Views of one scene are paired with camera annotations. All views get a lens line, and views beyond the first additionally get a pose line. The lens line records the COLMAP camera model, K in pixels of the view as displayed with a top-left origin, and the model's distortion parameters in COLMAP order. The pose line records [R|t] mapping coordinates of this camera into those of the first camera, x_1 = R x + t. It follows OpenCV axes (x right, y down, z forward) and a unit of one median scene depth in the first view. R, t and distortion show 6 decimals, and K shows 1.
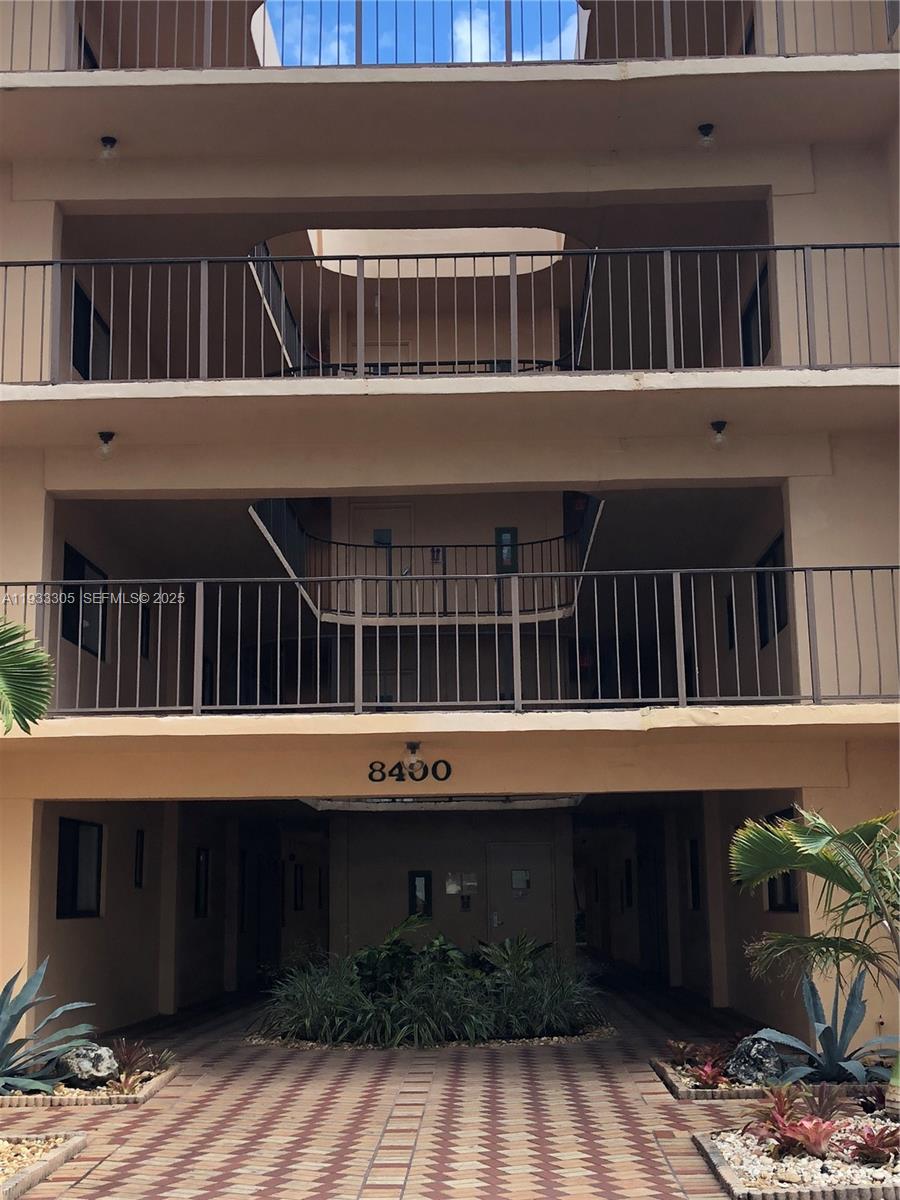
lens RADIAL K [[1597.8, 0, 449.8], [0, 1597.8, 578.1], [0, 0, 1]] dist [-0.026232, -0.031653]
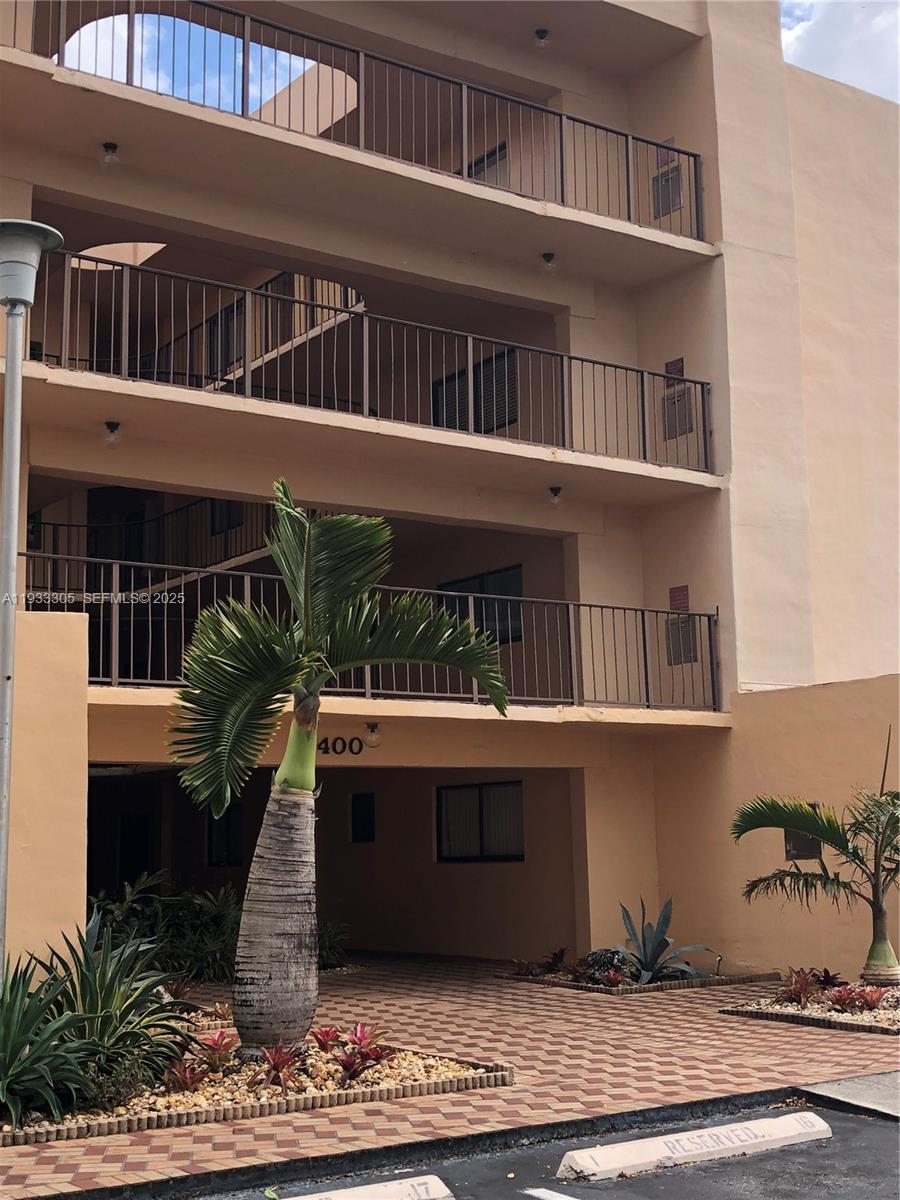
lens RADIAL K [[1539.3, 0, 450.0], [0, 1539.3, 600.0], [0, 0, 1]] dist [-0.006277, -0.002305]
pose [[0.812440, 0.089374, 0.576154, -0.622549], [-0.104617, 0.994490, -0.006746, 0.011023], [-0.573582, -0.054794, 0.817314, 0.015080]]
